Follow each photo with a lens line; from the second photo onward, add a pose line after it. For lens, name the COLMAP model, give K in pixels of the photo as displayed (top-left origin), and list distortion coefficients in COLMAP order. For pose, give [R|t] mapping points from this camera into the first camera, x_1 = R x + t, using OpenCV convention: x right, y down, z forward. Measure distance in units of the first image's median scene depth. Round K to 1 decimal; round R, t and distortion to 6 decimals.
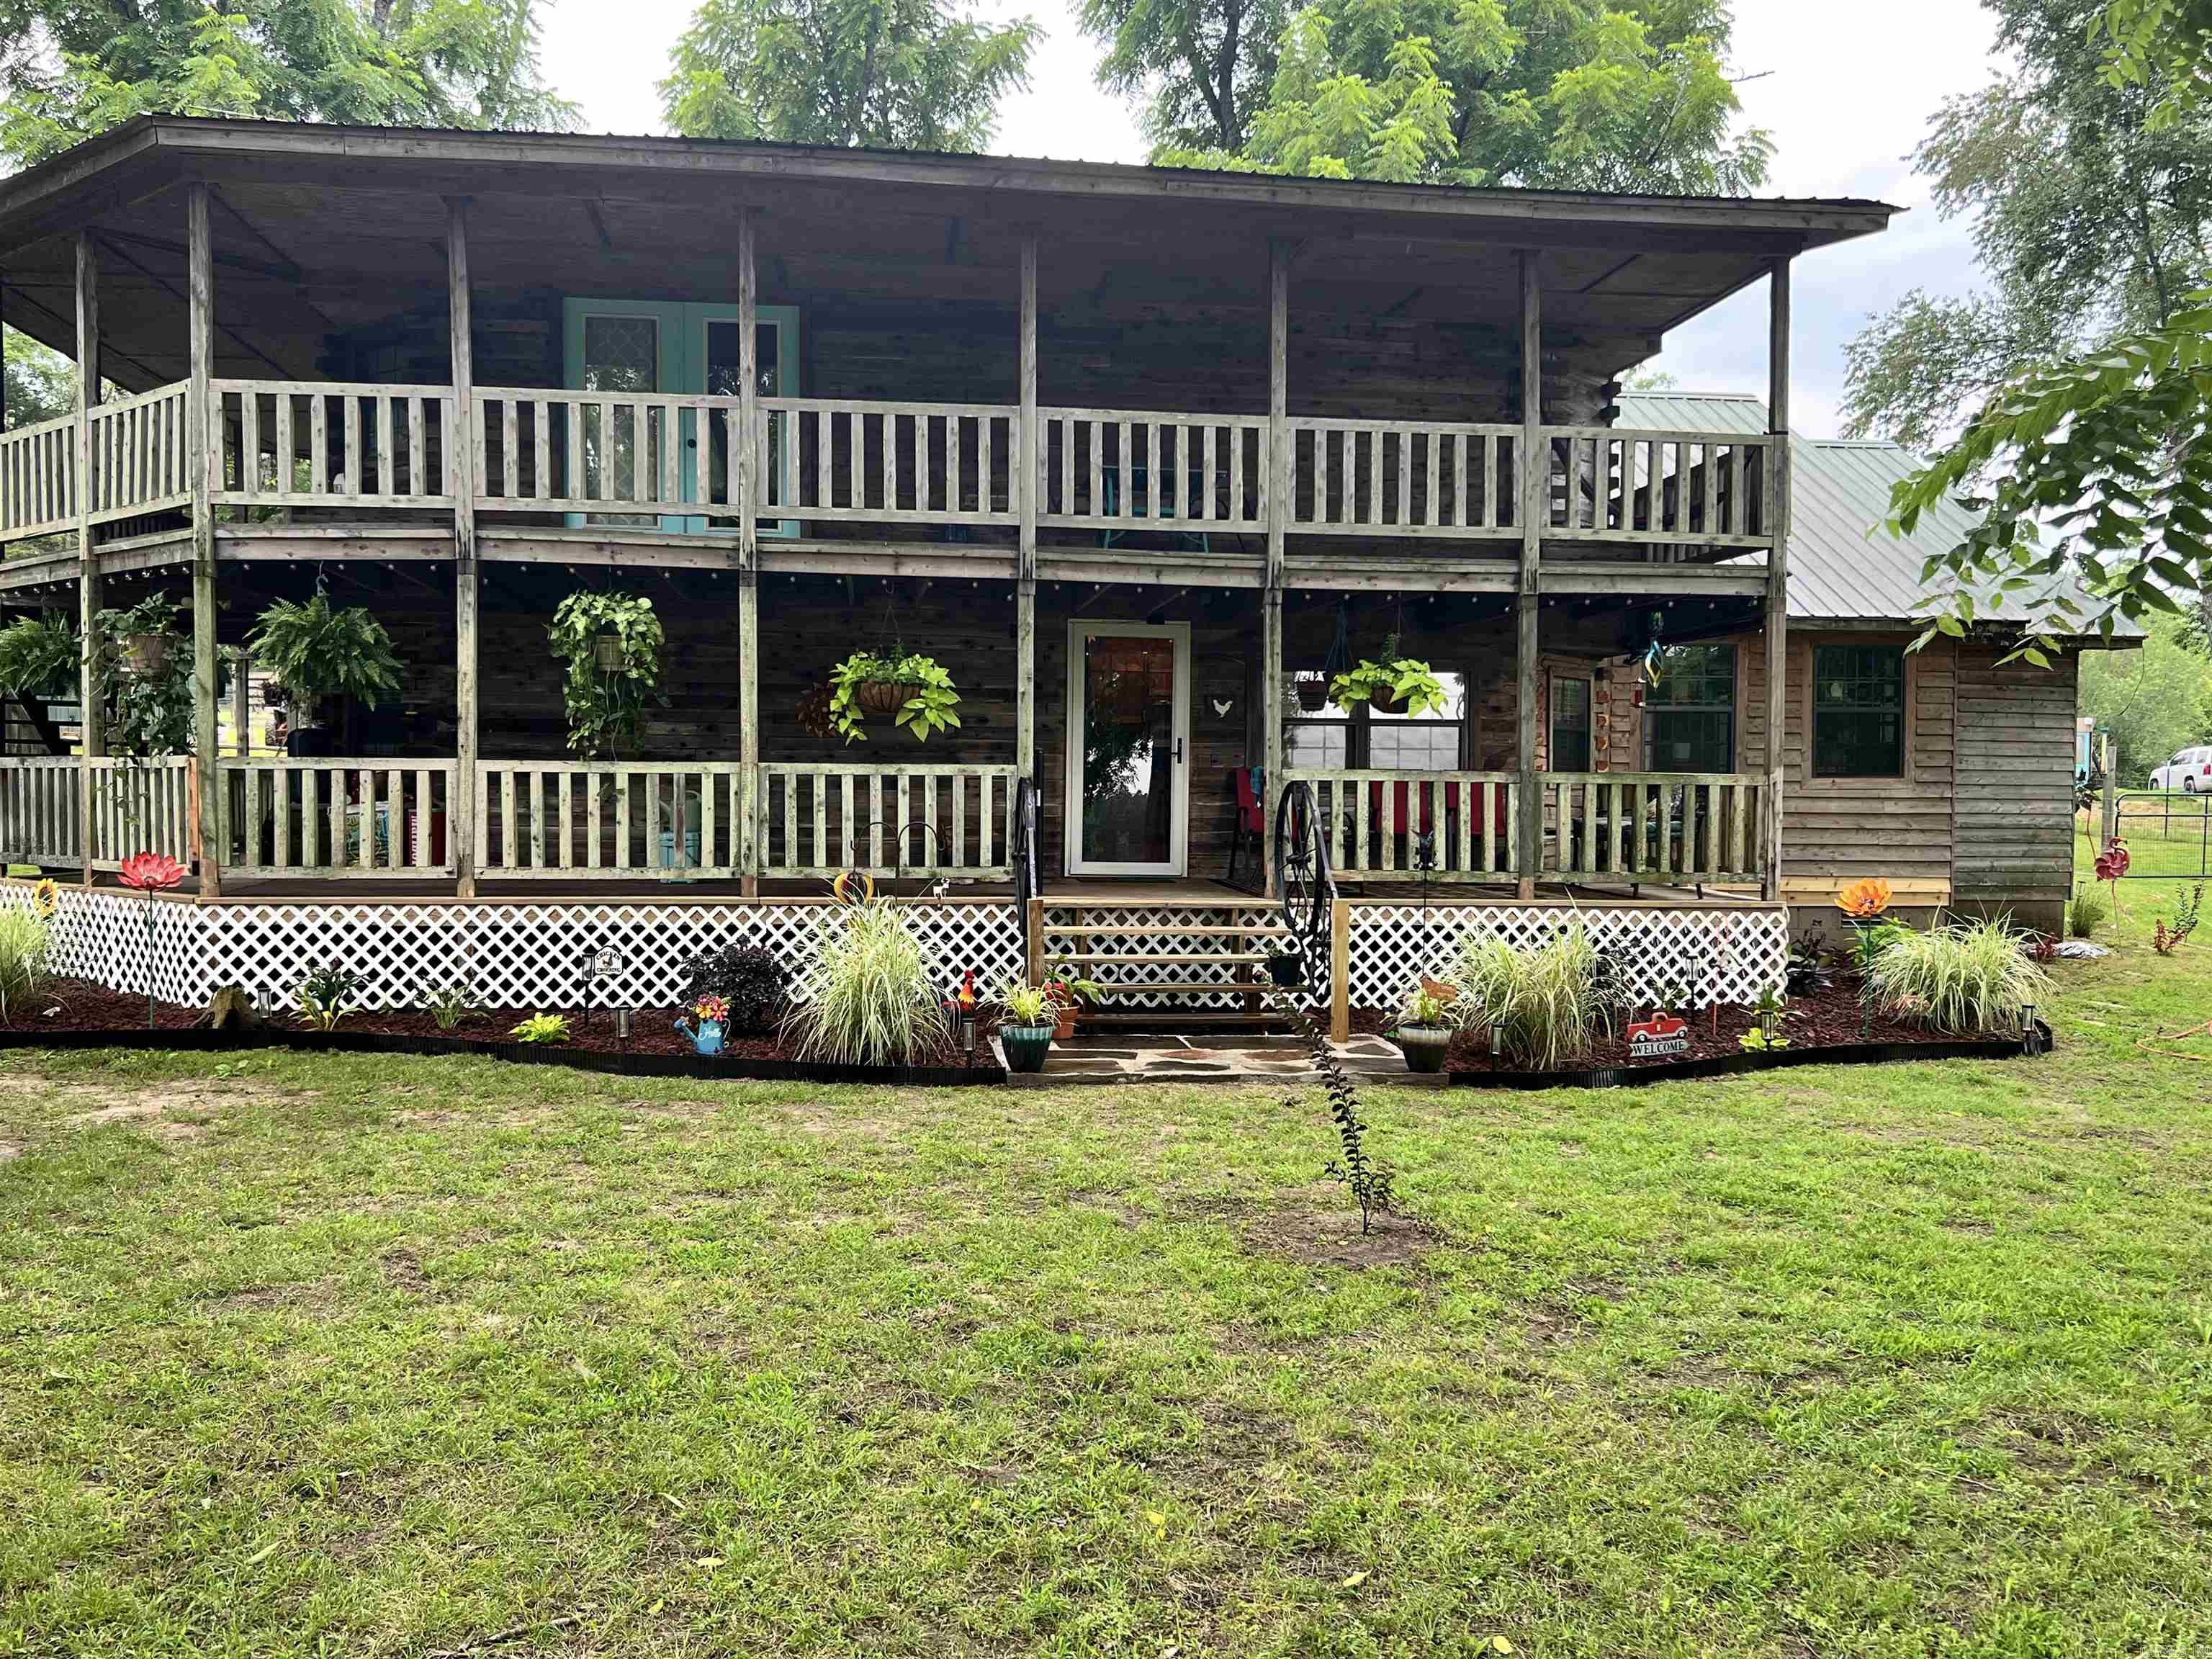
lens RADIAL K [[1854.0, 0, 1112.0], [0, 1854.0, 839.8], [0, 0, 1]] dist [0.075289, -0.033031]
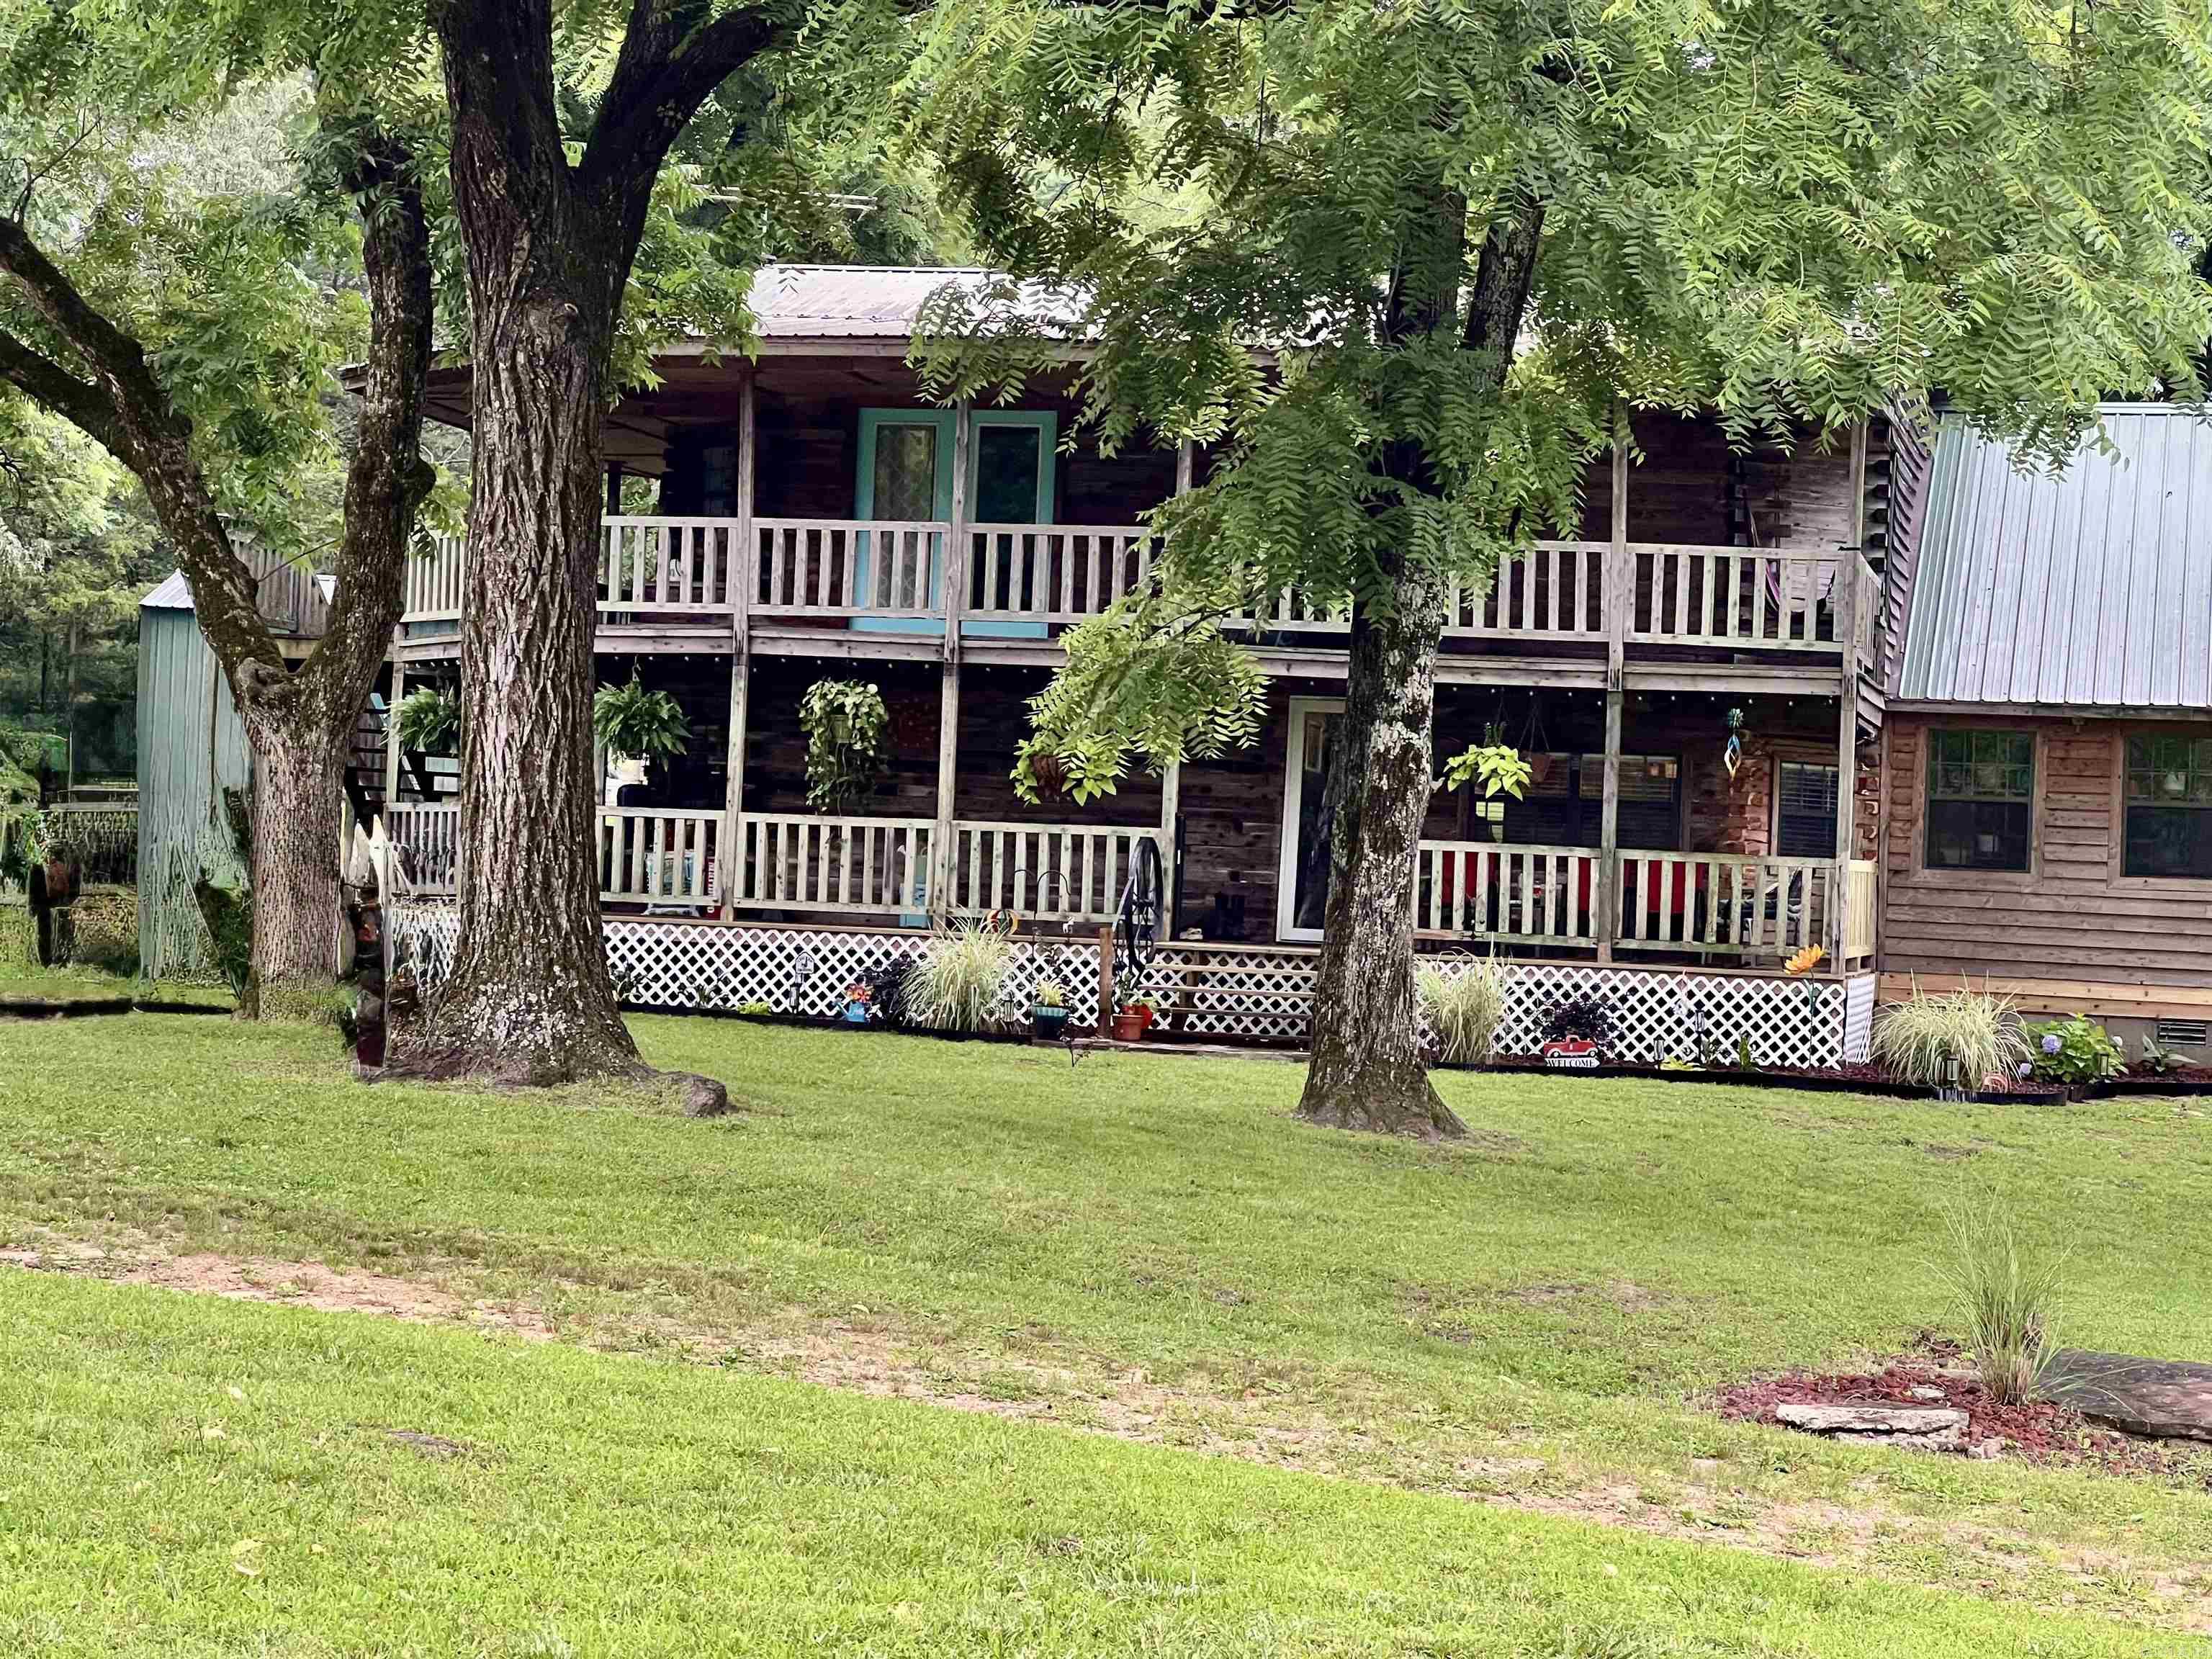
lens RADIAL K [[4963.7, 0, 1105.7], [0, 4963.7, 828.8], [0, 0, 1]] dist [0.056219, 0.000000]
pose [[0.941807, 0.027775, -0.335004, 0.998492], [-0.045821, 0.997886, -0.046083, 0.109628], [0.333016, 0.058752, 0.941089, -2.033545]]
